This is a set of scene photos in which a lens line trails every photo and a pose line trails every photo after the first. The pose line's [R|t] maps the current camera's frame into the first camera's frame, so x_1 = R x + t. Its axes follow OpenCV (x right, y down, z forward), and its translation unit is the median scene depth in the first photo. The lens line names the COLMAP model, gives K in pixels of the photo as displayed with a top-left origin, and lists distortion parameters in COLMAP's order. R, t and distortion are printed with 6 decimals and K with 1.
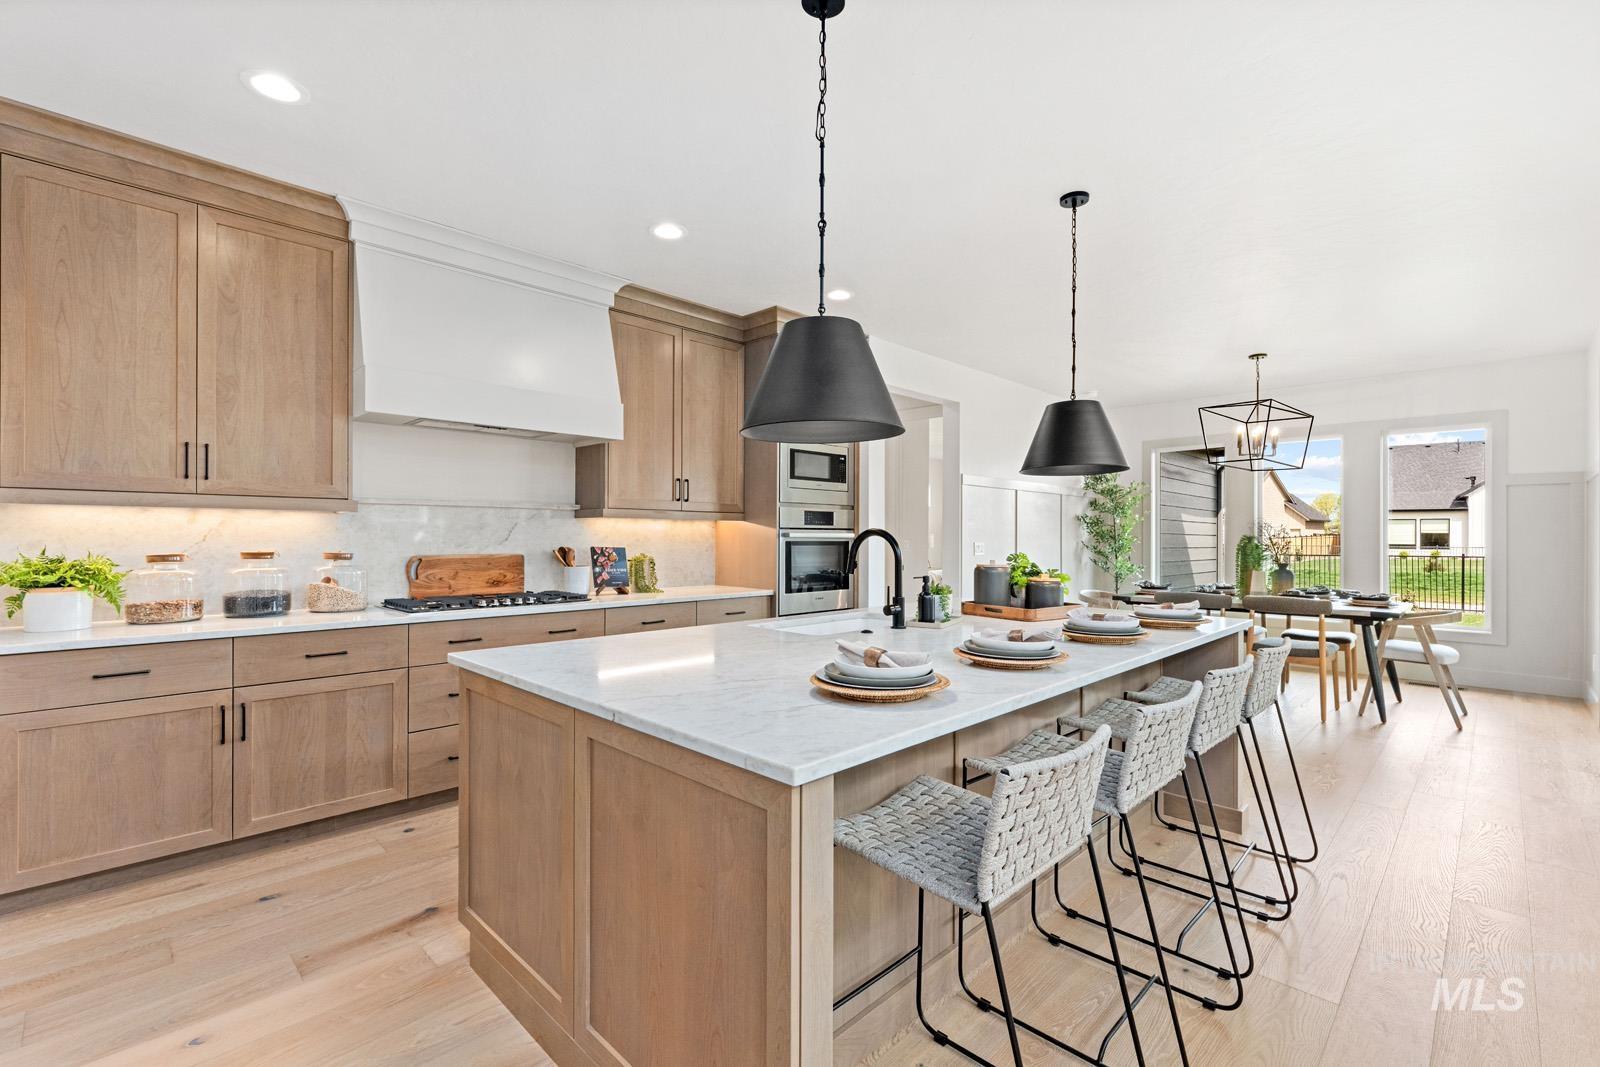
lens RADIAL K [[708.6, 0, 800.0], [0, 708.6, 533.5], [0, 0, 1]] dist [0.000787, 0.000205]
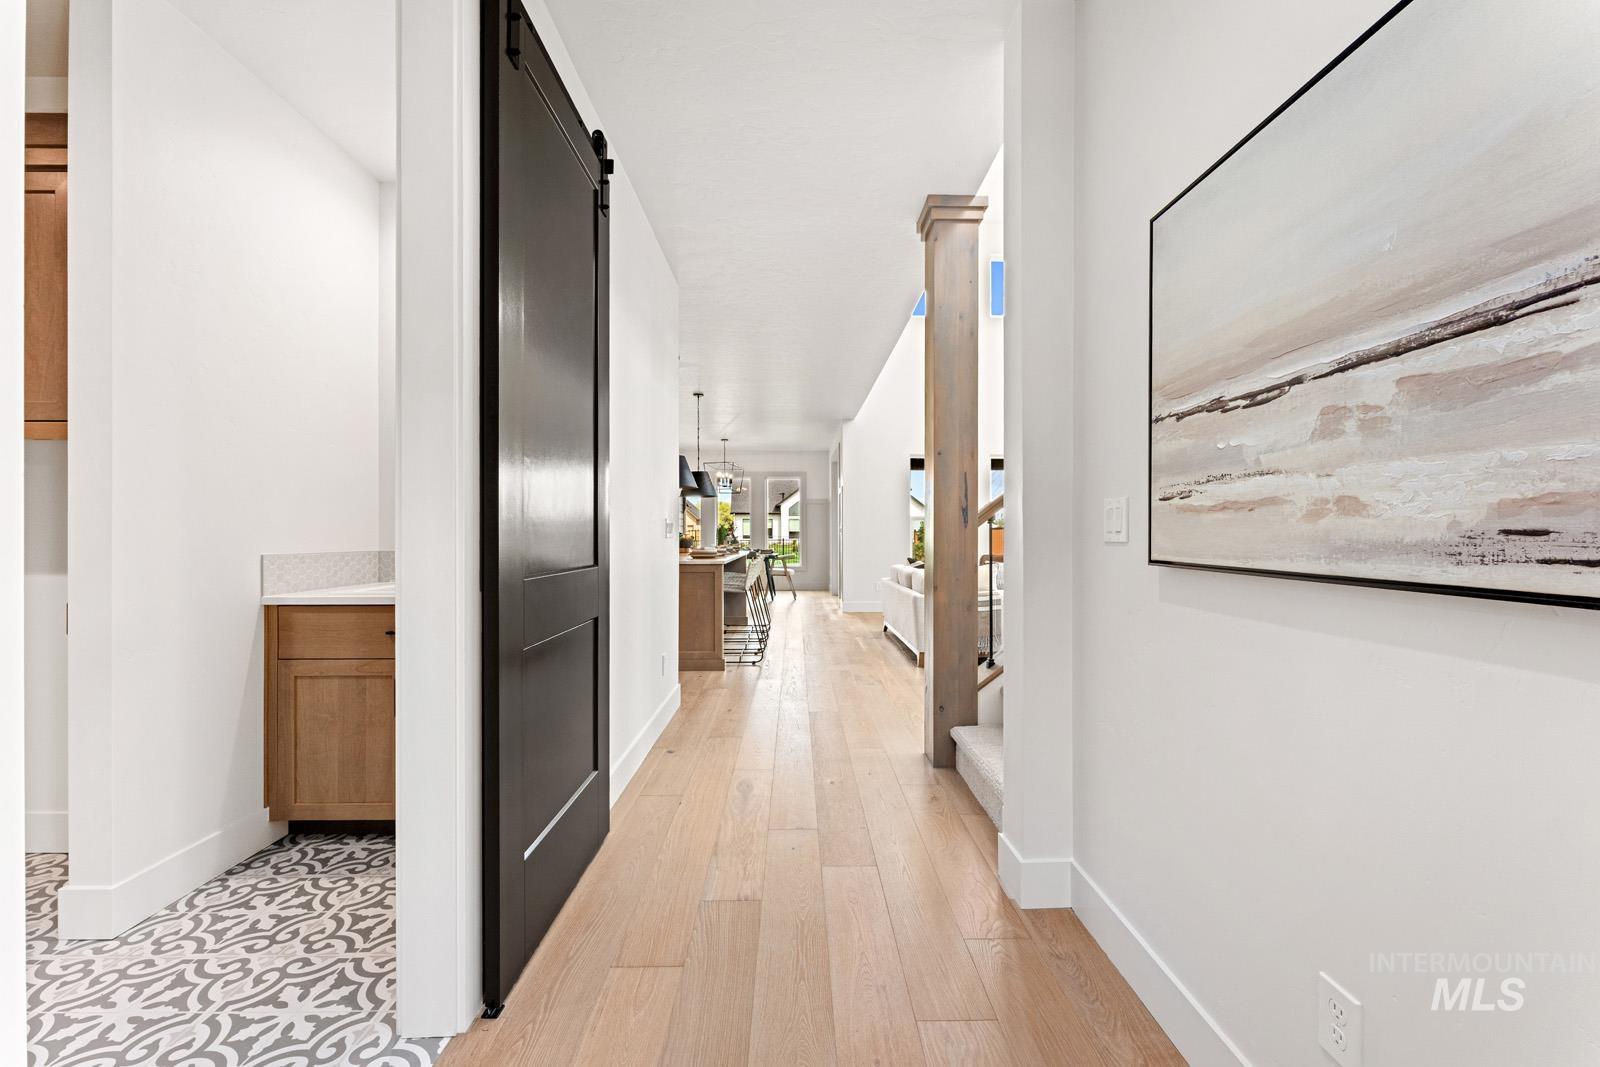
lens RADIAL K [[650.4, 0, 808.7], [0, 650.4, 532.7], [0, 0, 1]] dist [-0.002194, -0.000584]
pose [[0.694051, -0.003647, 0.719917, -1.037399], [0.000155, 0.999988, 0.004915, 0.031784], [-0.719926, -0.003300, 0.694043, -0.948435]]
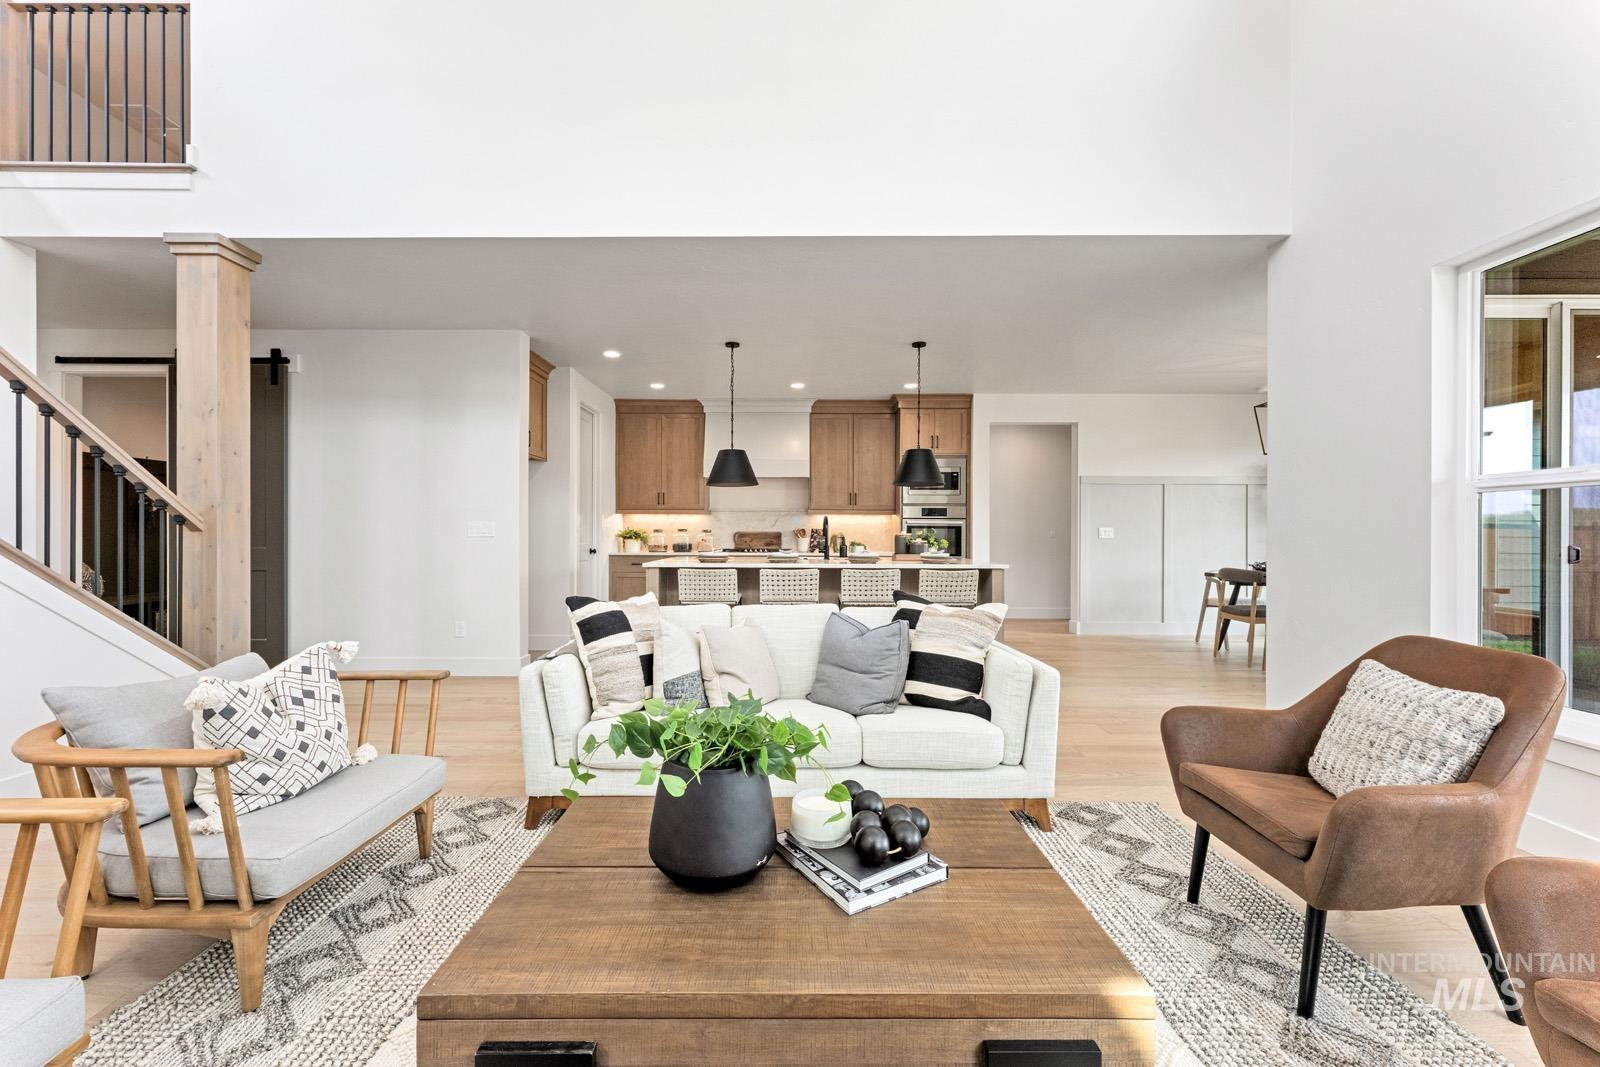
lens RADIAL K [[658.7, 0, 792.1], [0, 658.7, 530.9], [0, 0, 1]] dist [0.000346, -0.000058]
pose [[0.687130, -0.003788, -0.726525, 1.398379], [0.000915, 0.999990, -0.004349, 0.043501], [0.726534, 0.002324, 0.687126, -0.469833]]
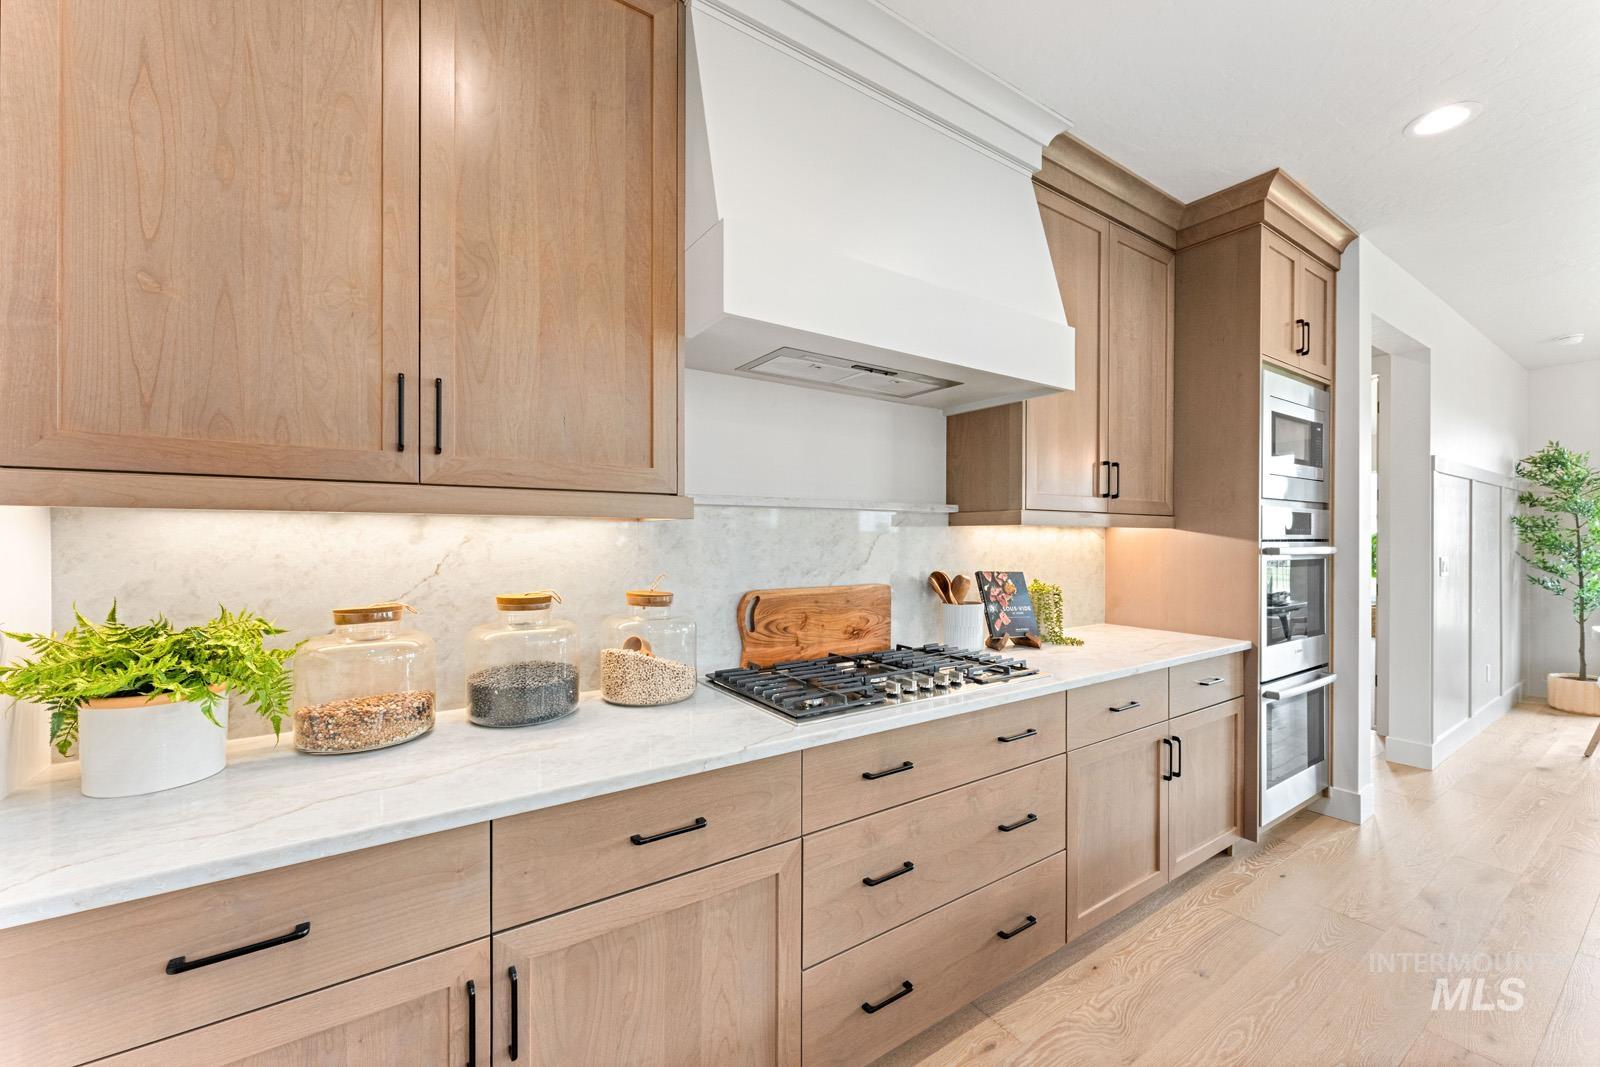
lens RADIAL K [[638.2, 0, 804.2], [0, 638.2, 535.5], [0, 0, 1]] dist [-0.000099, -0.000173]
pose [[0.981799, -0.001244, -0.189921, -0.456826], [0.001509, 0.999998, 0.001249, -0.018995], [0.189919, -0.001512, 0.981799, 0.556003]]
